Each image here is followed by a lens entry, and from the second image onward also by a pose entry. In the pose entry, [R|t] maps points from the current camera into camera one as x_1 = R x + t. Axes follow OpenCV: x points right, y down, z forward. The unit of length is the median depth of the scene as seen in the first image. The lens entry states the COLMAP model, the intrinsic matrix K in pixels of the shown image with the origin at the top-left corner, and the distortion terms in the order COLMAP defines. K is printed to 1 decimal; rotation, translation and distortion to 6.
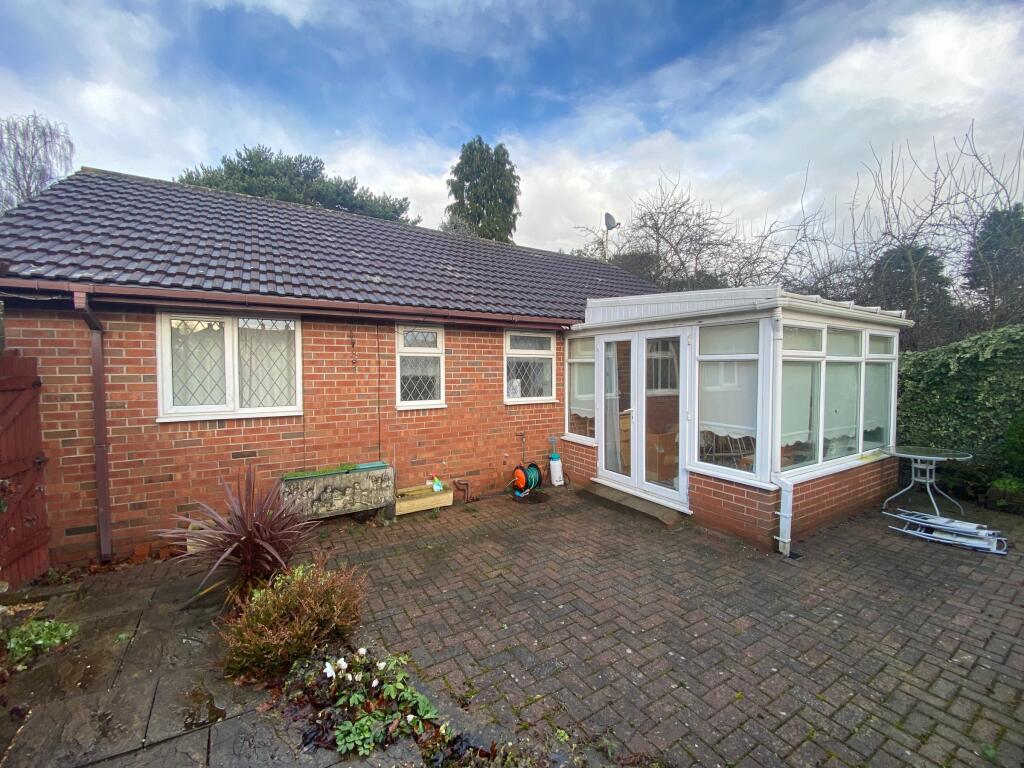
lens RADIAL K [[411.9, 0, 511.3], [0, 411.9, 381.8], [0, 0, 1]] dist [0.044389, -0.034627]
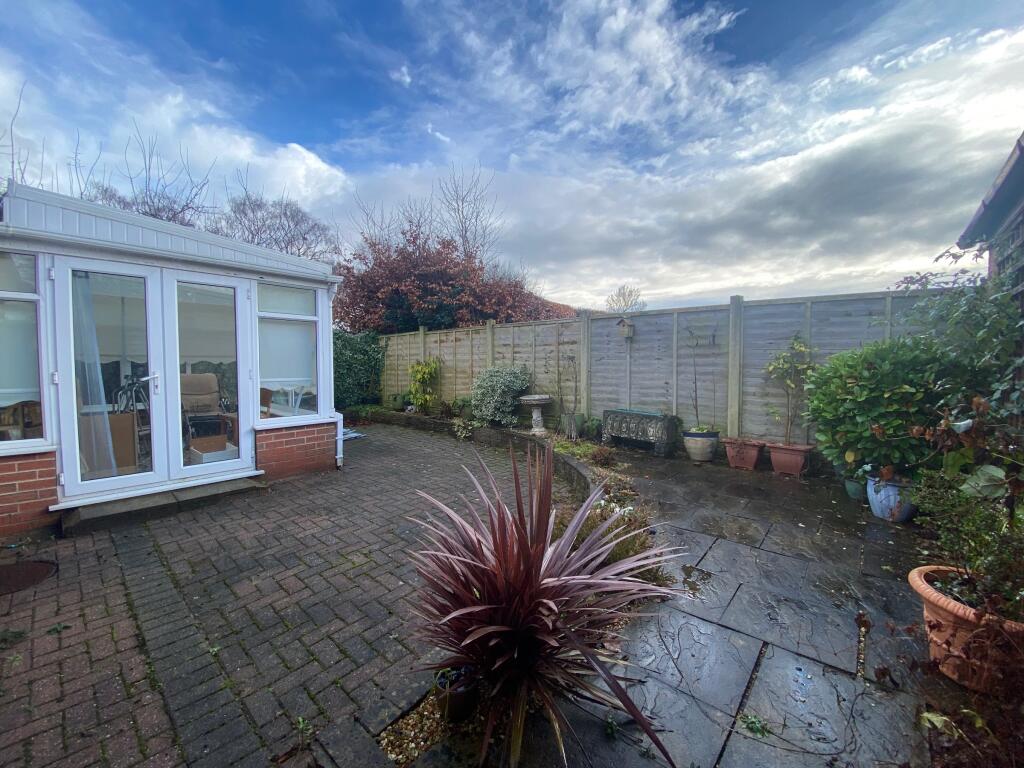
lens RADIAL K [[411.9, 0, 511.3], [0, 411.9, 381.8], [0, 0, 1]] dist [0.044389, -0.034627]
pose [[-0.283082, -0.056616, 0.957423, -0.678232], [0.025338, 0.997466, 0.066475, 0.051987], [-0.958761, 0.043077, -0.280930, 0.711636]]
